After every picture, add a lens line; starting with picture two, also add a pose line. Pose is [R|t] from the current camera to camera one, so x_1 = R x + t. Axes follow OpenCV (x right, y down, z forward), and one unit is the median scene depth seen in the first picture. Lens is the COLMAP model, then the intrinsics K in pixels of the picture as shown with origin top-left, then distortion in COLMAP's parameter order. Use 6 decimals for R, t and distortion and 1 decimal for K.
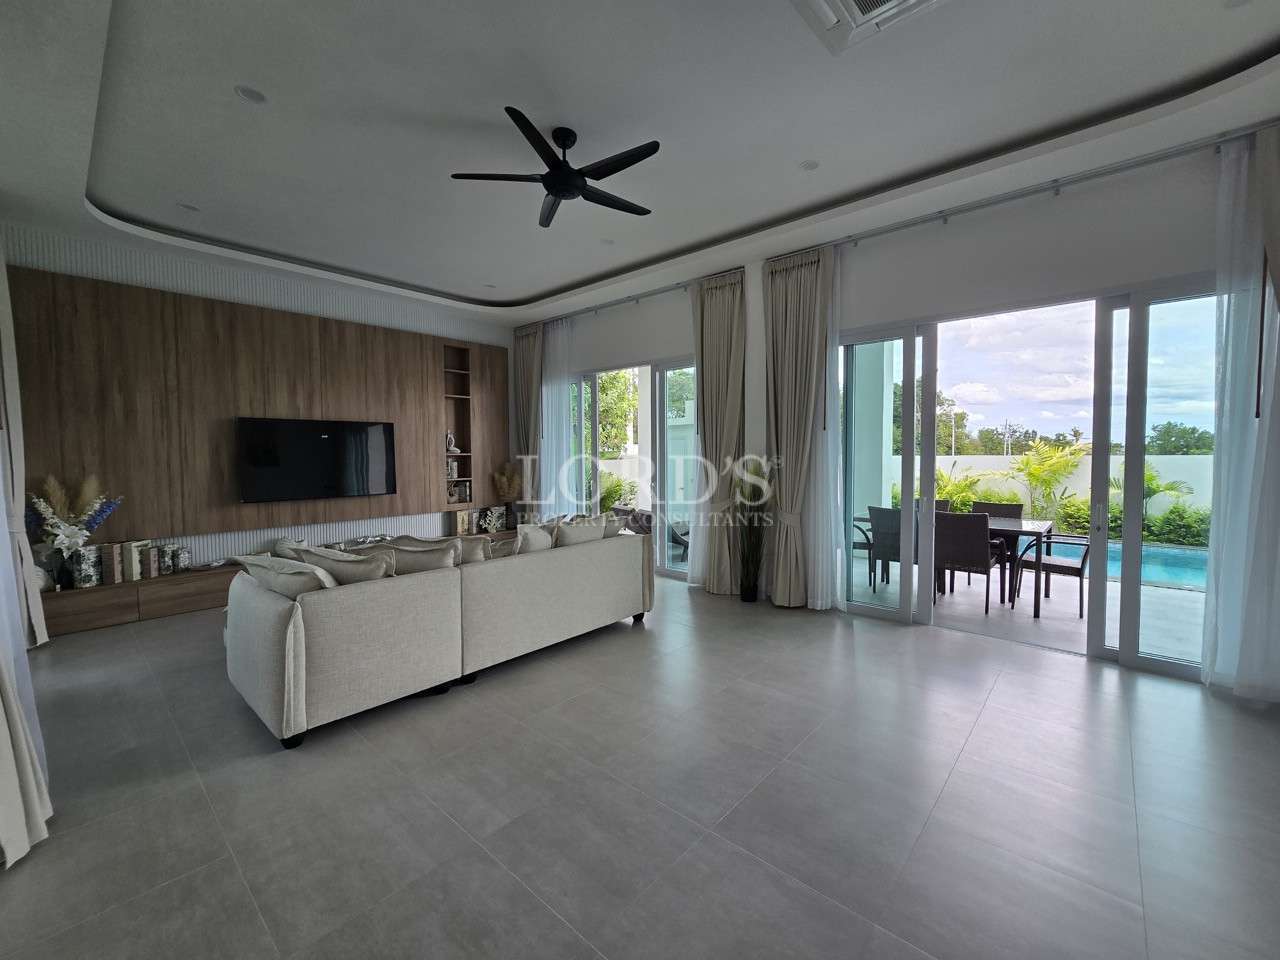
lens RADIAL K [[522.0, 0, 644.9], [0, 522.0, 476.1], [0, 0, 1]] dist [-0.002670, -0.000979]
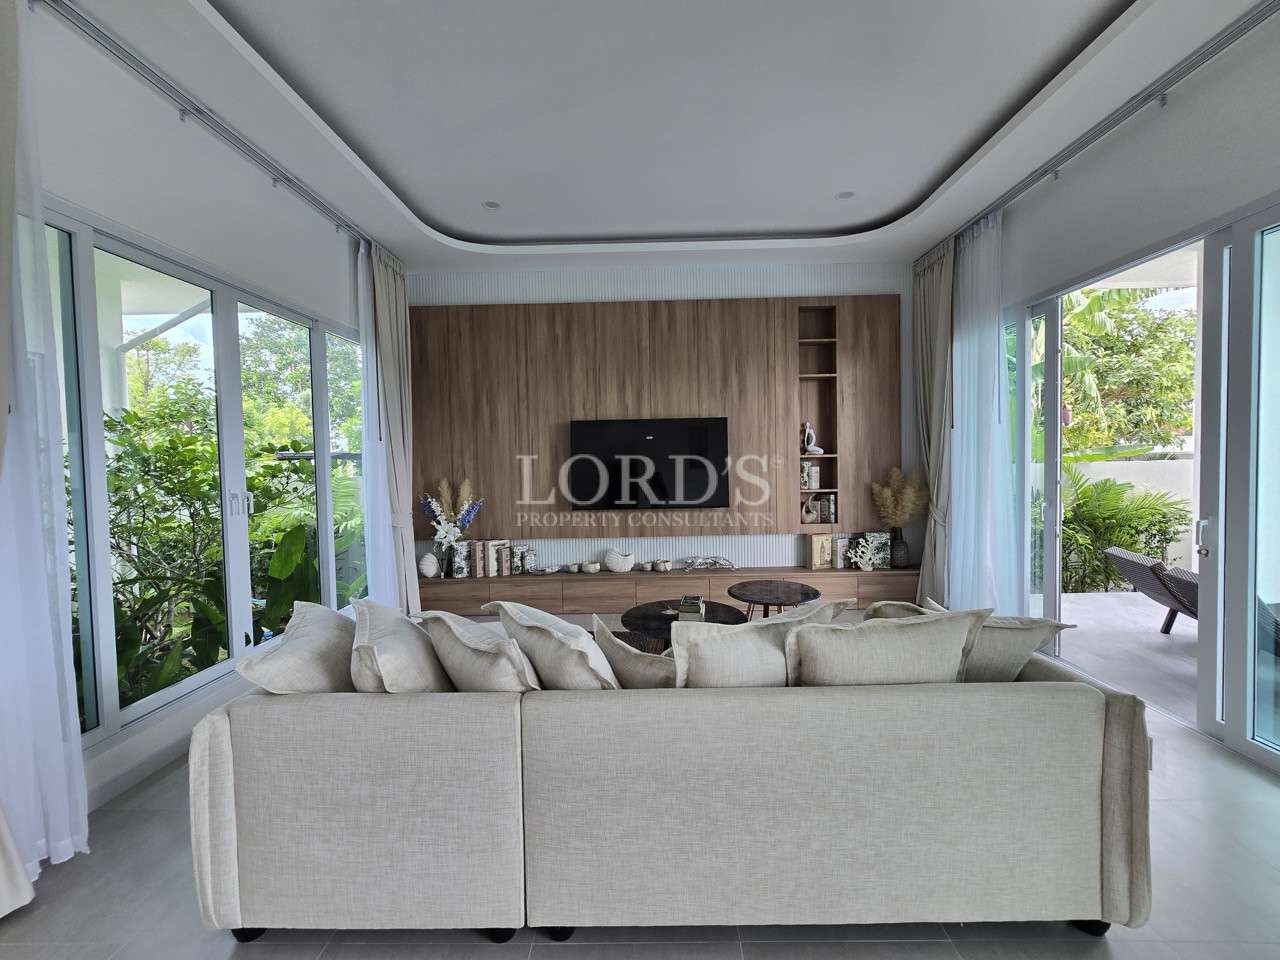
lens RADIAL K [[522.0, 0, 644.9], [0, 522.0, 476.1], [0, 0, 1]] dist [-0.002670, -0.000979]
pose [[0.652440, 0.016661, -0.757657, 0.035020], [-0.017930, 0.999818, 0.006547, -0.015543], [0.757628, 0.009313, 0.652620, 0.375081]]
